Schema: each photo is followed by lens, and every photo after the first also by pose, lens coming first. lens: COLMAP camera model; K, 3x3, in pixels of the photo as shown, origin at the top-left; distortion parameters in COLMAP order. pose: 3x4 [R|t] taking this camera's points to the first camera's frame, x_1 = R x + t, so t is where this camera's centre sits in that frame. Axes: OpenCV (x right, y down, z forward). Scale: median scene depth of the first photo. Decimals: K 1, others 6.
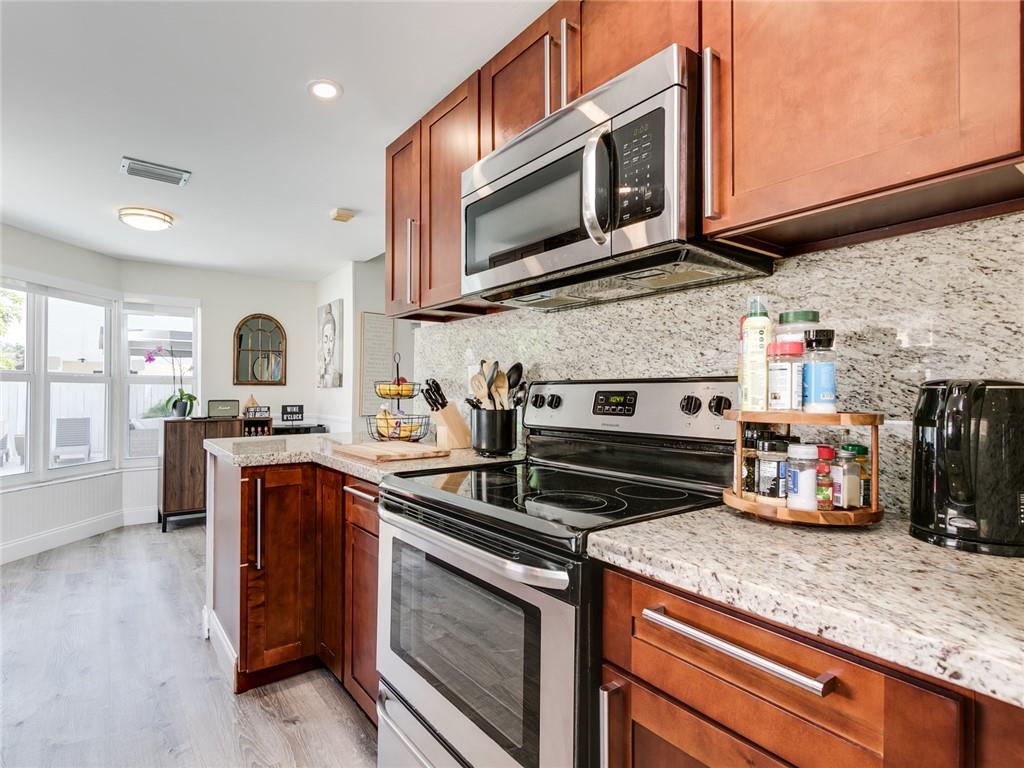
lens RADIAL K [[521.3, 0, 449.8], [0, 521.3, 386.3], [0, 0, 1]] dist [0.002941, -0.000844]
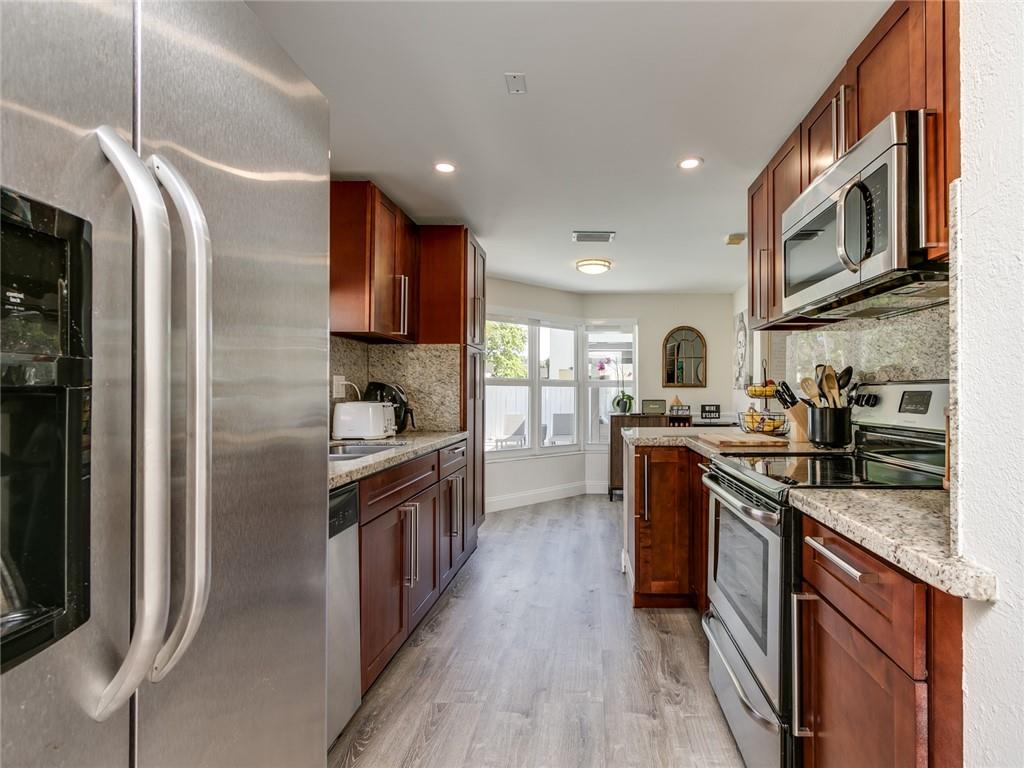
lens RADIAL K [[525.1, 0, 571.2], [0, 525.1, 384.4], [0, 0, 1]] dist [0.004640, -0.003045]
pose [[0.812075, -0.010476, -0.583459, 0.277607], [0.006605, 0.999940, -0.008761, -0.000100], [0.583516, 0.003261, 0.812095, -0.241621]]
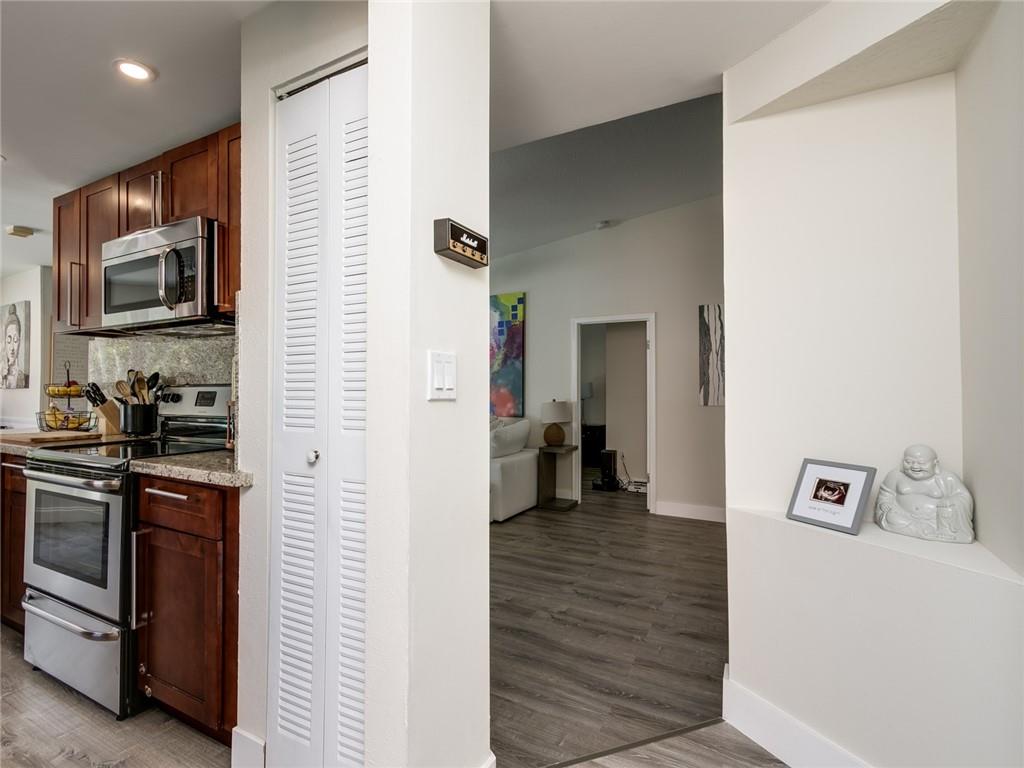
lens RADIAL K [[525.1, 0, 467.7], [0, 525.1, 387.9], [0, 0, 1]] dist [0.004640, -0.003045]
pose [[0.898413, -0.001013, 0.439150, 0.244251], [-0.000525, 0.999994, 0.003381, -0.005950], [-0.439151, -0.003268, 0.898408, -0.644678]]
